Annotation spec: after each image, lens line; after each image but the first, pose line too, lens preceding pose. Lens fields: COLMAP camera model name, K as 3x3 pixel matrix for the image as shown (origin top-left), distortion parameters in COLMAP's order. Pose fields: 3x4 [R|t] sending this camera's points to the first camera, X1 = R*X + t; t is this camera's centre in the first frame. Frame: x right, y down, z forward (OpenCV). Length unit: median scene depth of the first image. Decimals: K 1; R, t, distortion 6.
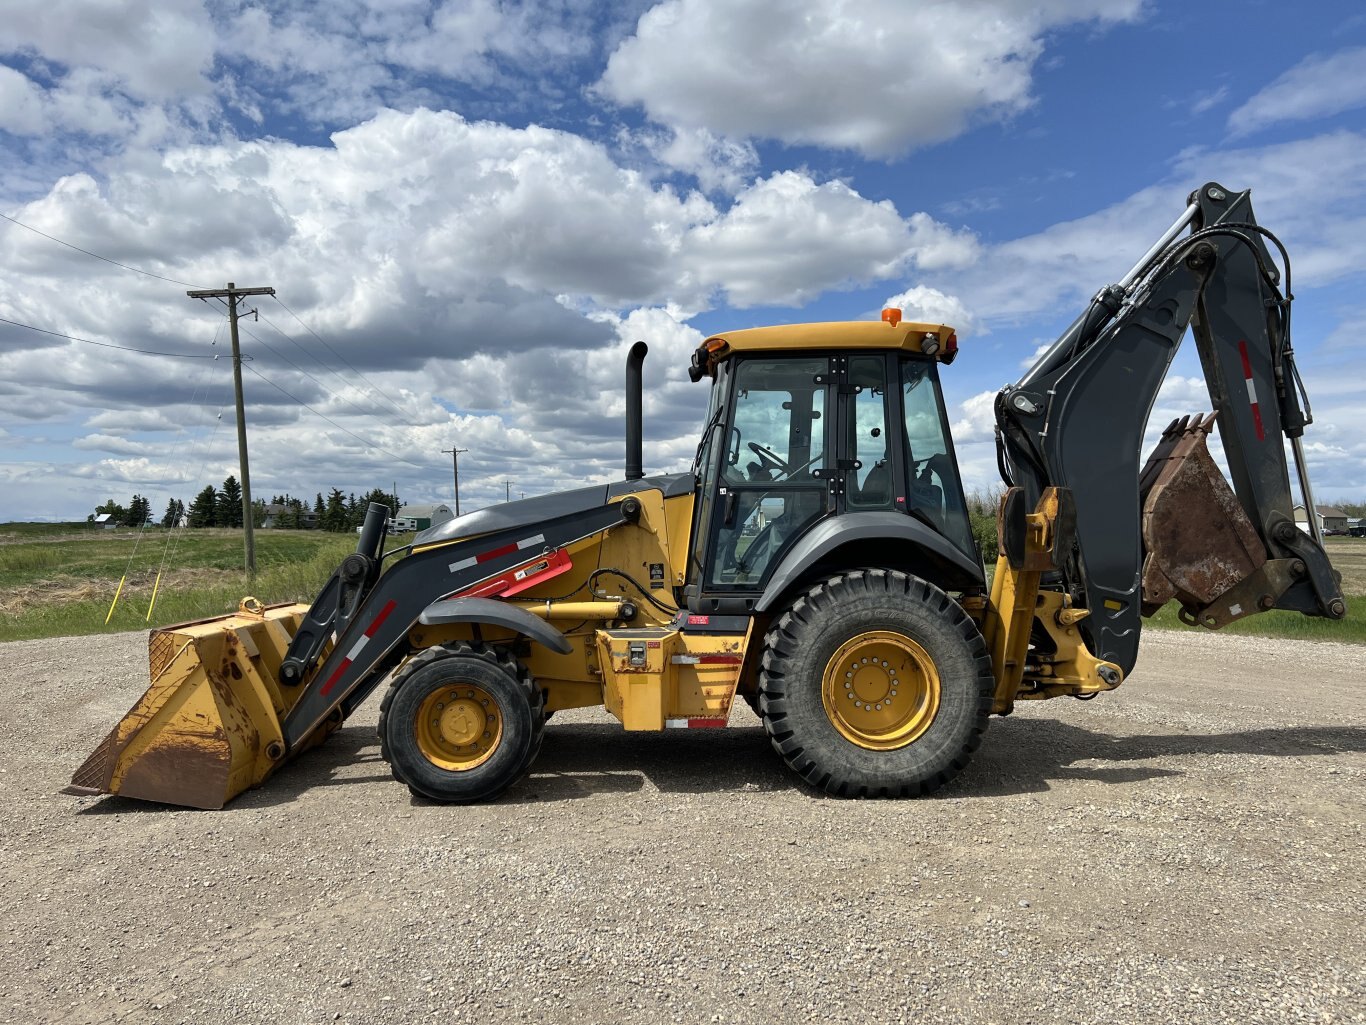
lens RADIAL K [[1017.7, 0, 680.6], [0, 1017.7, 516.5], [0, 0, 1]] dist [0.064413, -0.071246]
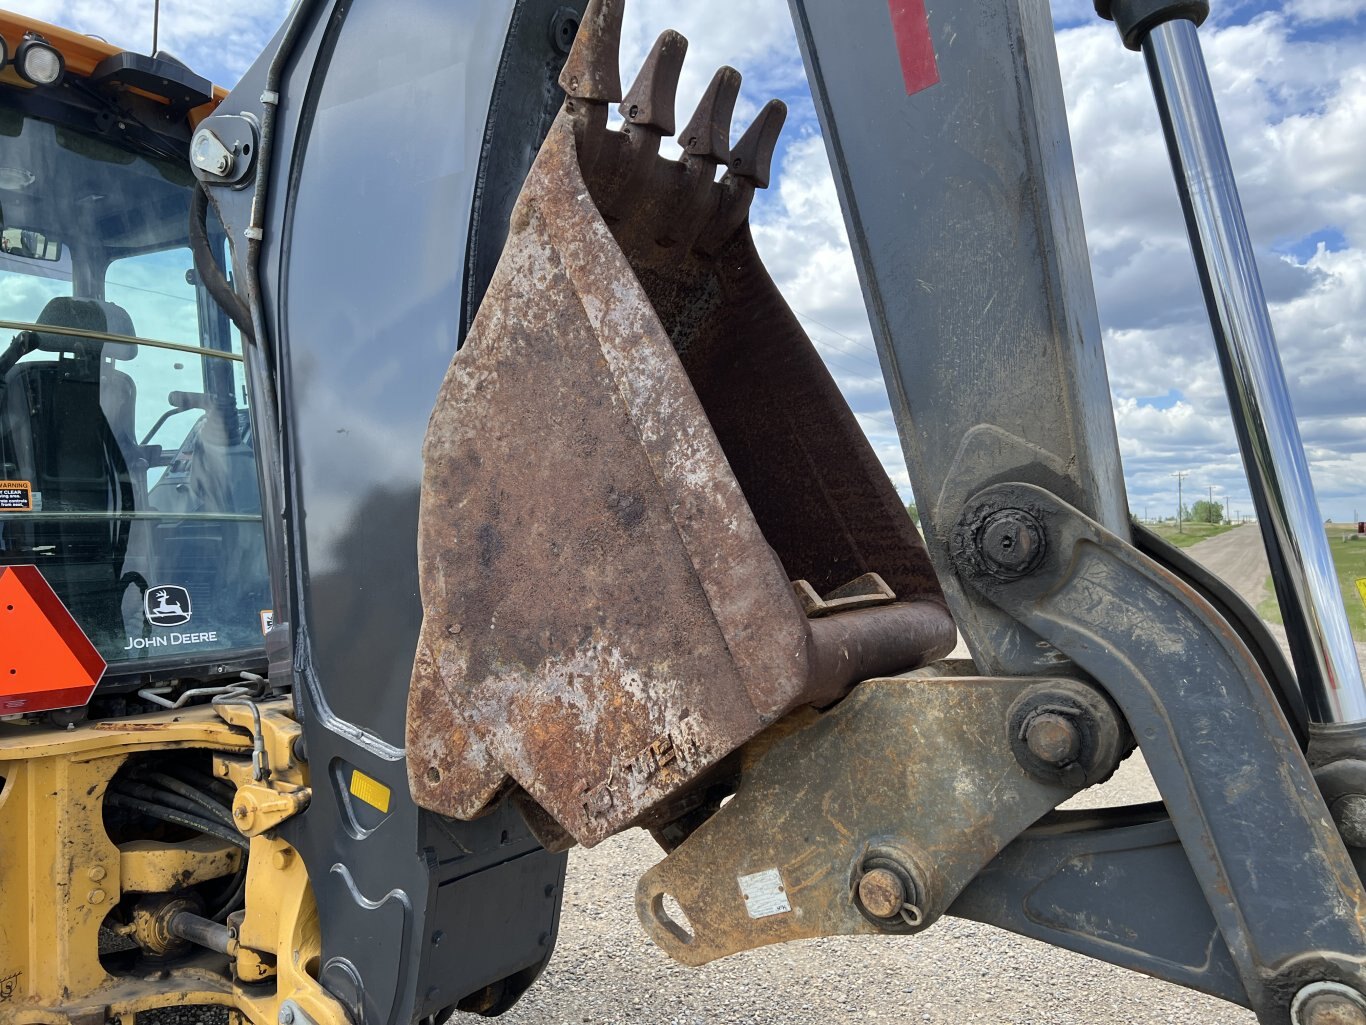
lens RADIAL K [[1017.7, 0, 681.5], [0, 1017.7, 522.1], [0, 0, 1]] dist [0.064413, -0.071246]
pose [[0.799664, -0.006089, -0.600417, 0.715097], [0.009978, 0.999945, 0.003148, 0.012516], [0.600365, -0.008509, 0.799681, 0.892708]]
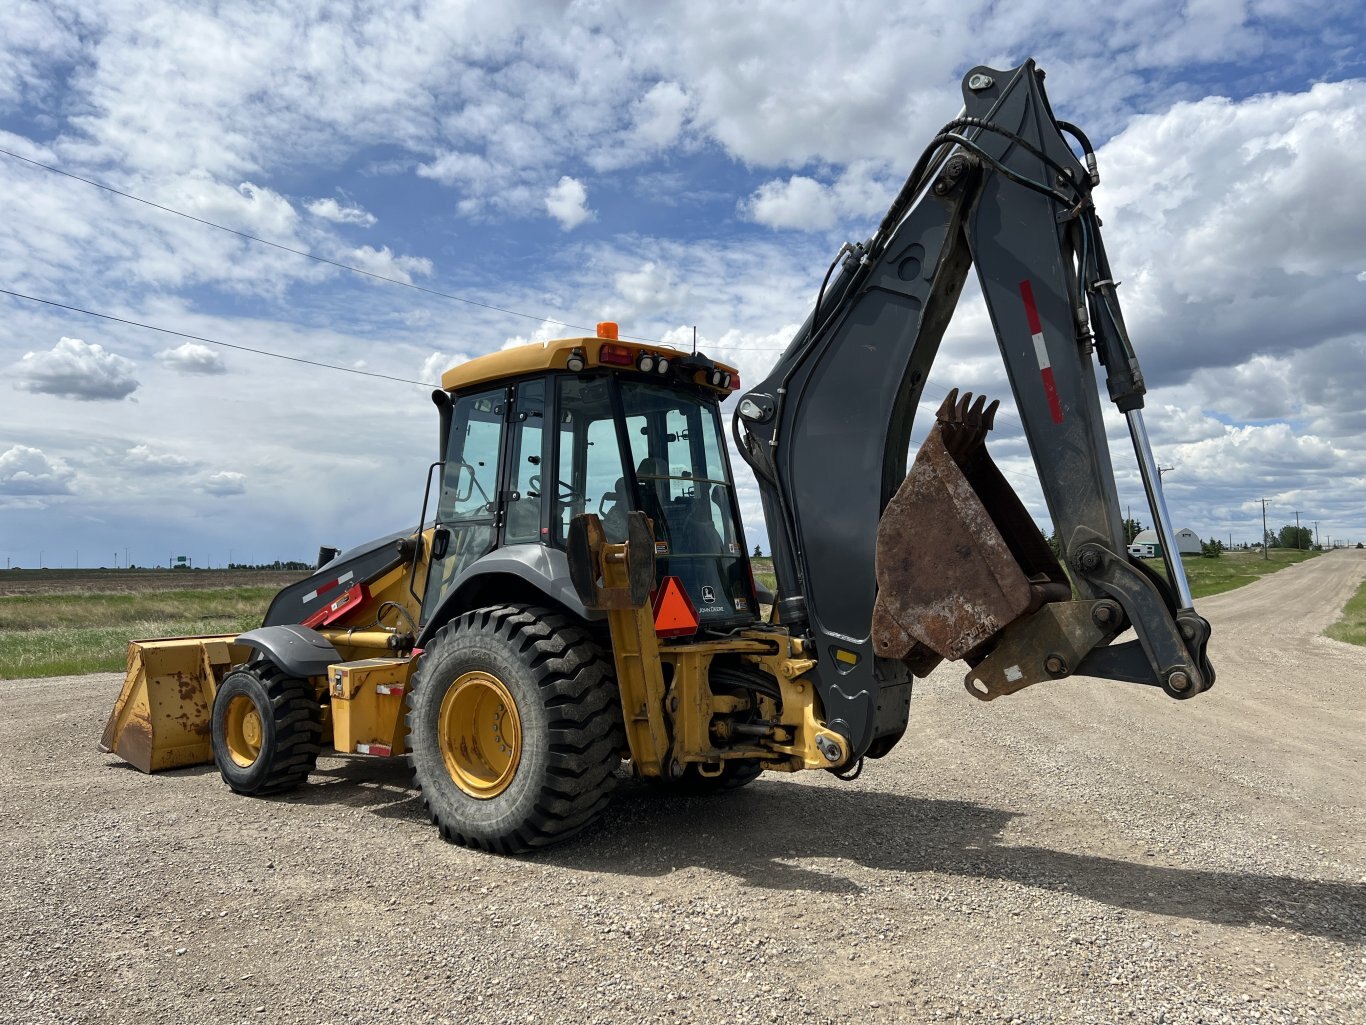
lens RADIAL K [[1017.7, 0, 685.1], [0, 1017.7, 516.3], [0, 0, 1]] dist [0.064413, -0.071246]
pose [[0.760239, -0.040853, -0.648358, 0.894083], [0.023274, 0.999093, -0.035662, 0.005987], [0.649227, 0.012022, 0.760500, 0.370822]]
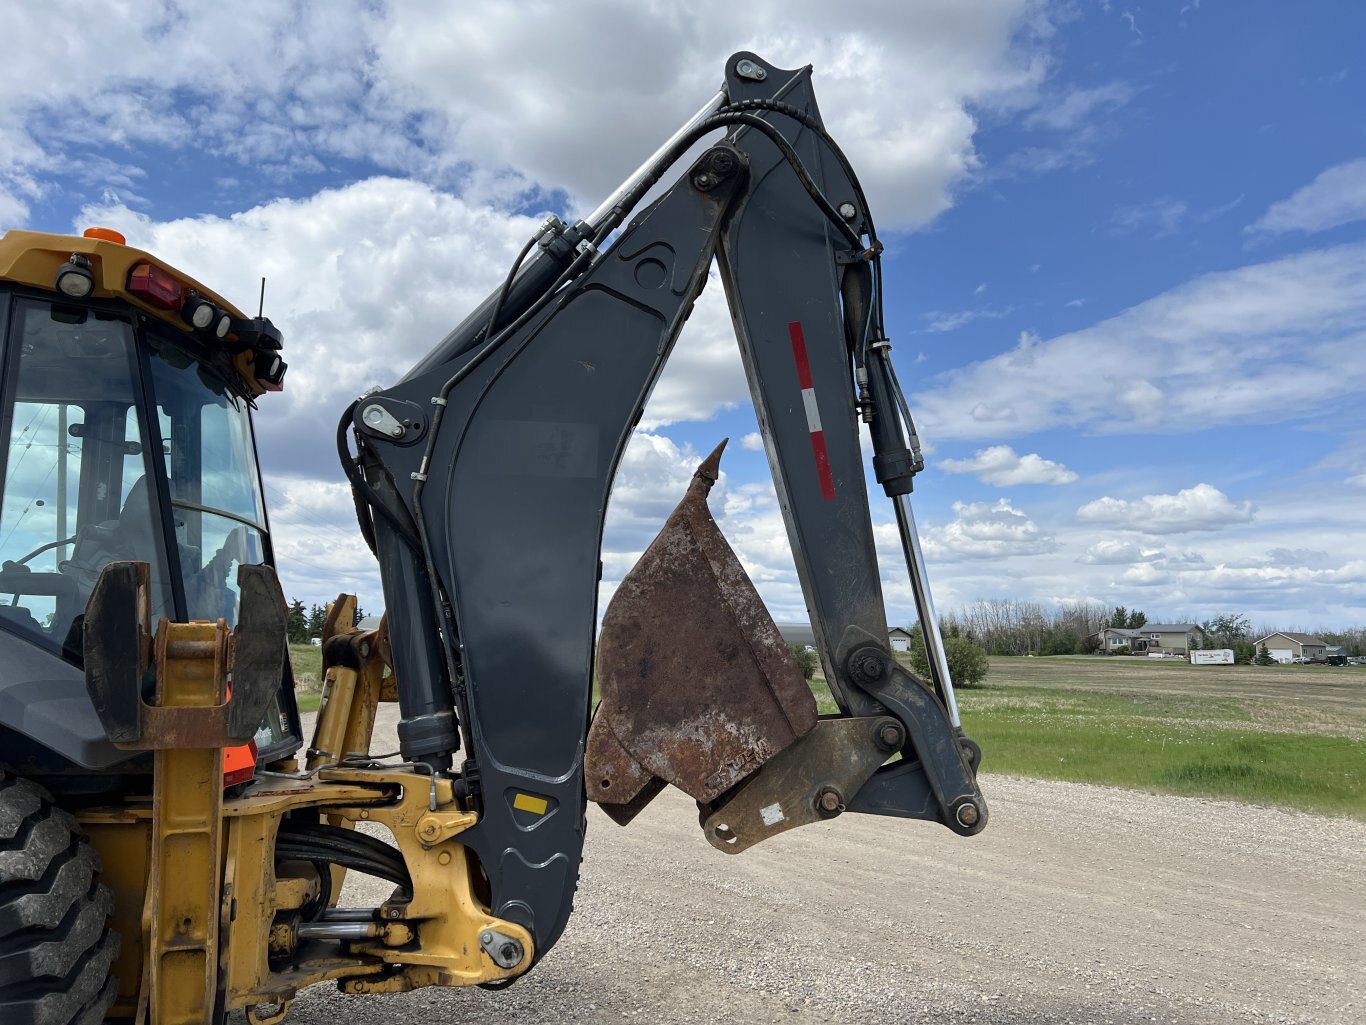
lens RADIAL K [[1017.7, 0, 685.8], [0, 1017.7, 518.6], [0, 0, 1]] dist [0.064413, -0.071246]
pose [[0.999674, 0.018359, 0.017717, 0.526852], [-0.016271, 0.993623, -0.111570, -0.000481], [-0.019653, 0.111245, 0.993599, 0.508320]]
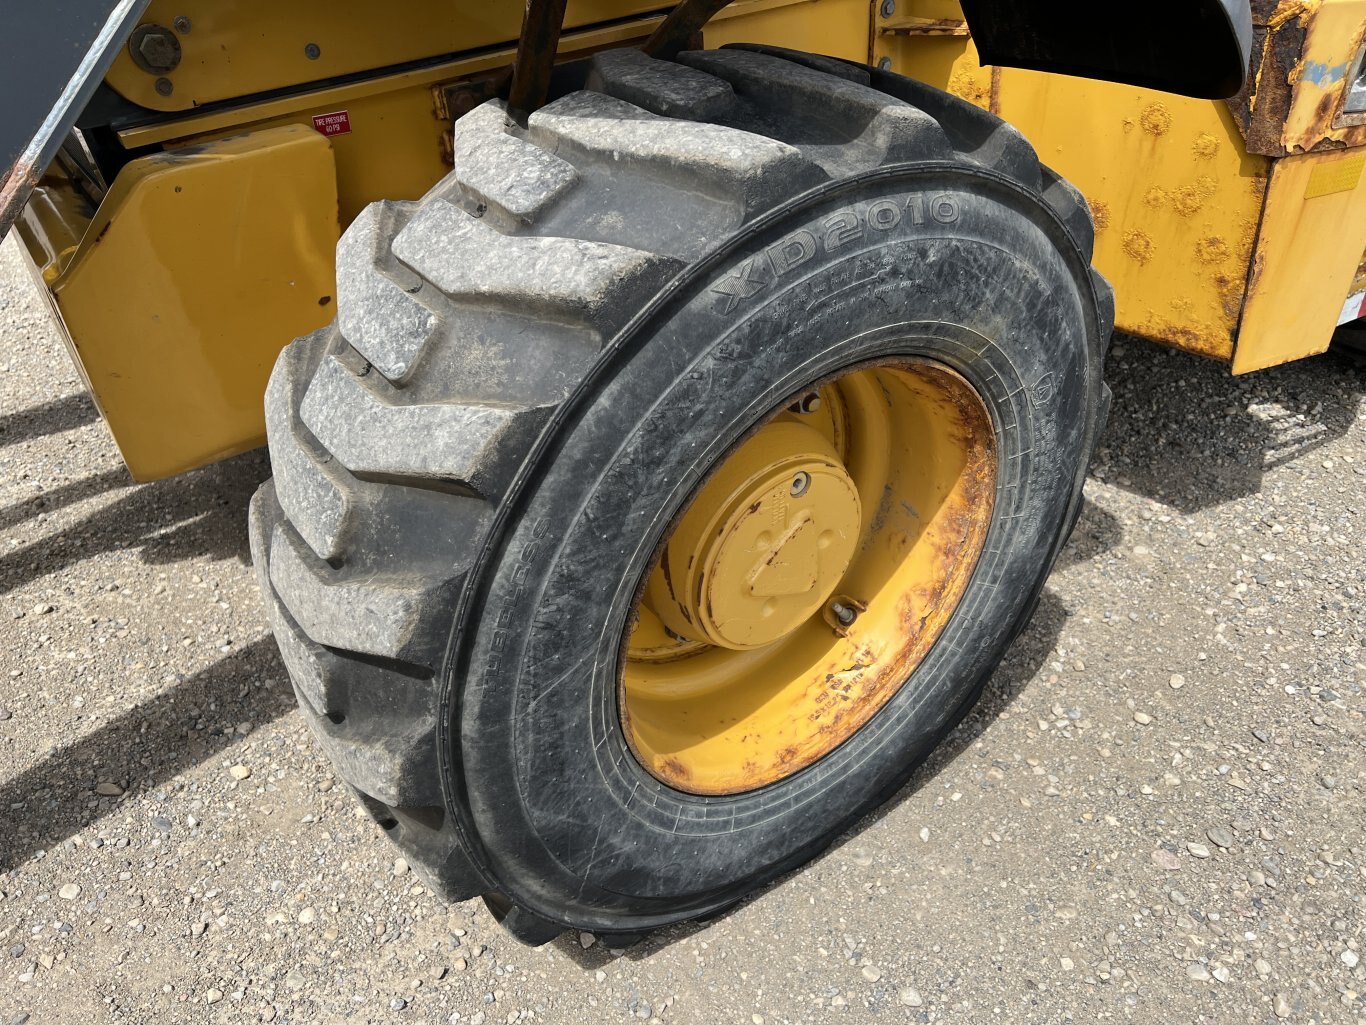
lens RADIAL K [[1017.7, 0, 675.6], [0, 1017.7, 509.1], [0, 0, 1]] dist [0.064413, -0.071246]
pose [[0.842043, -0.281373, 0.460209, -0.287416], [-0.025238, 0.831686, 0.554673, 0.086946], [-0.538819, -0.478673, 0.693214, 0.813853]]
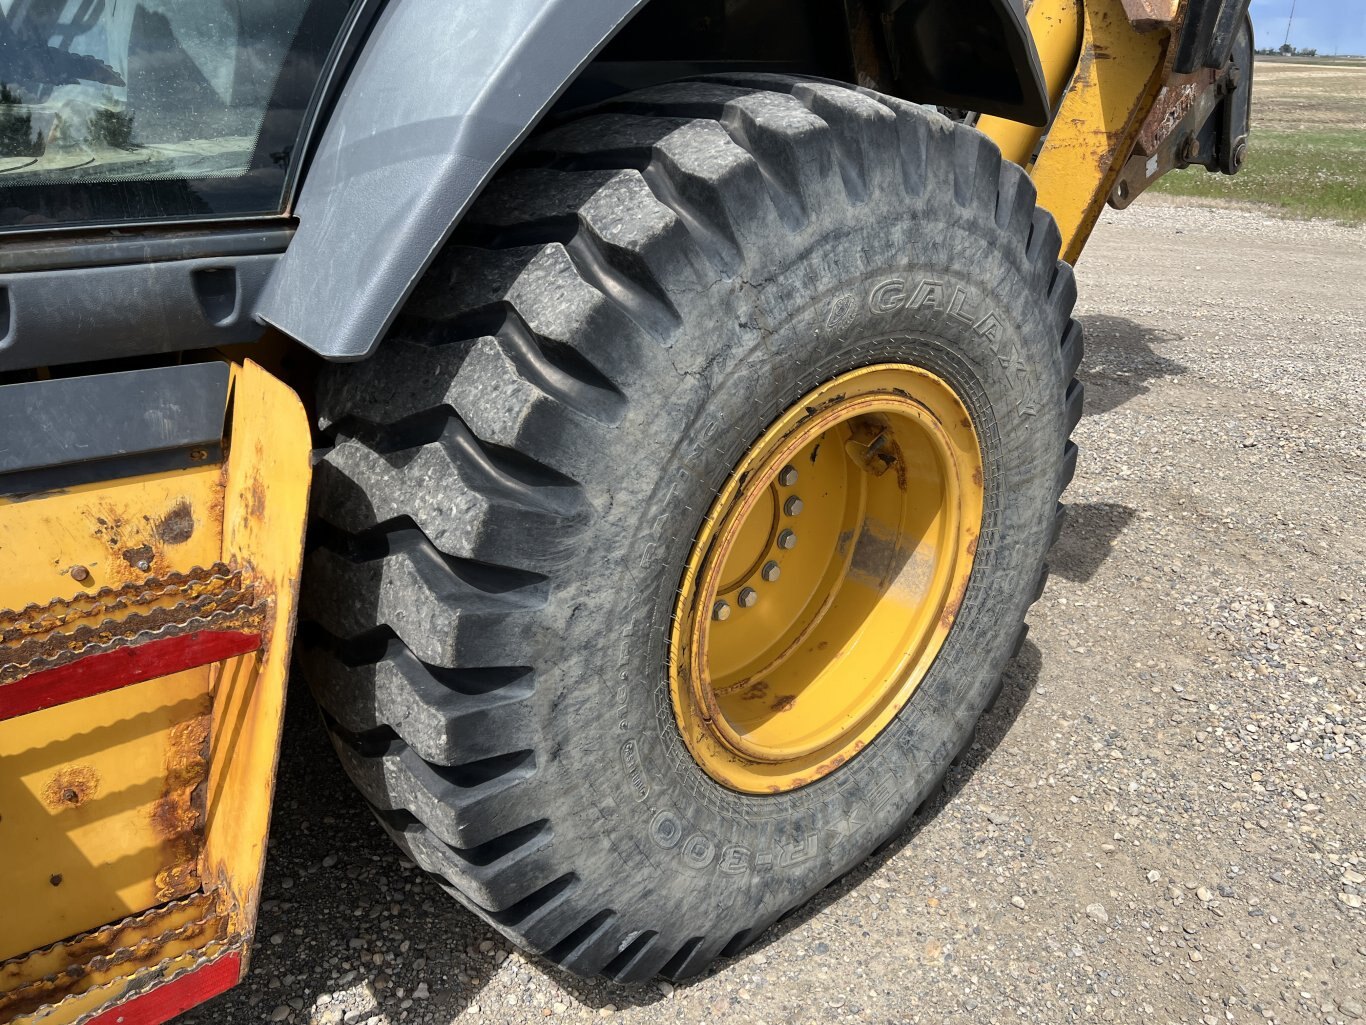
lens RADIAL K [[1017.7, 0, 690.0], [0, 1017.7, 511.8], [0, 0, 1]] dist [0.064413, -0.071246]
pose [[0.782131, -0.239433, 0.575277, 0.018725], [-0.031817, 0.906678, 0.420622, 0.041007], [-0.622302, -0.347285, 0.701522, 0.786534]]
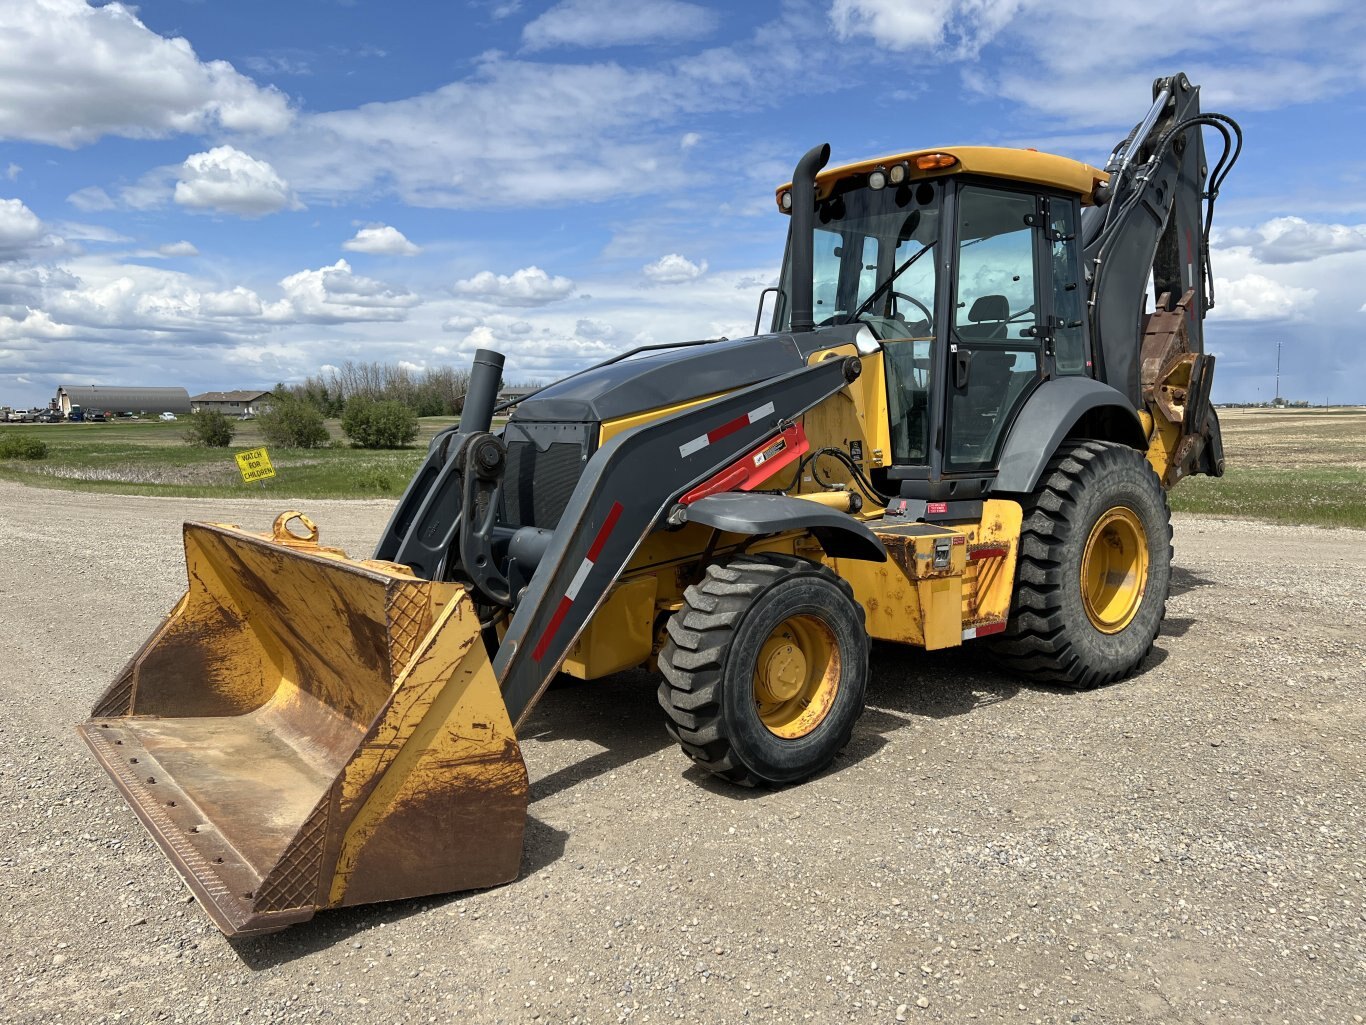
lens RADIAL K [[1017.7, 0, 675.1], [0, 1017.7, 514.2], [0, 0, 1]] dist [0.064413, -0.071246]
pose [[0.807913, -0.059440, 0.586297, -0.620827], [-0.004829, 0.994199, 0.107448, 0.019500], [-0.589282, -0.089640, 0.802939, 0.455607]]
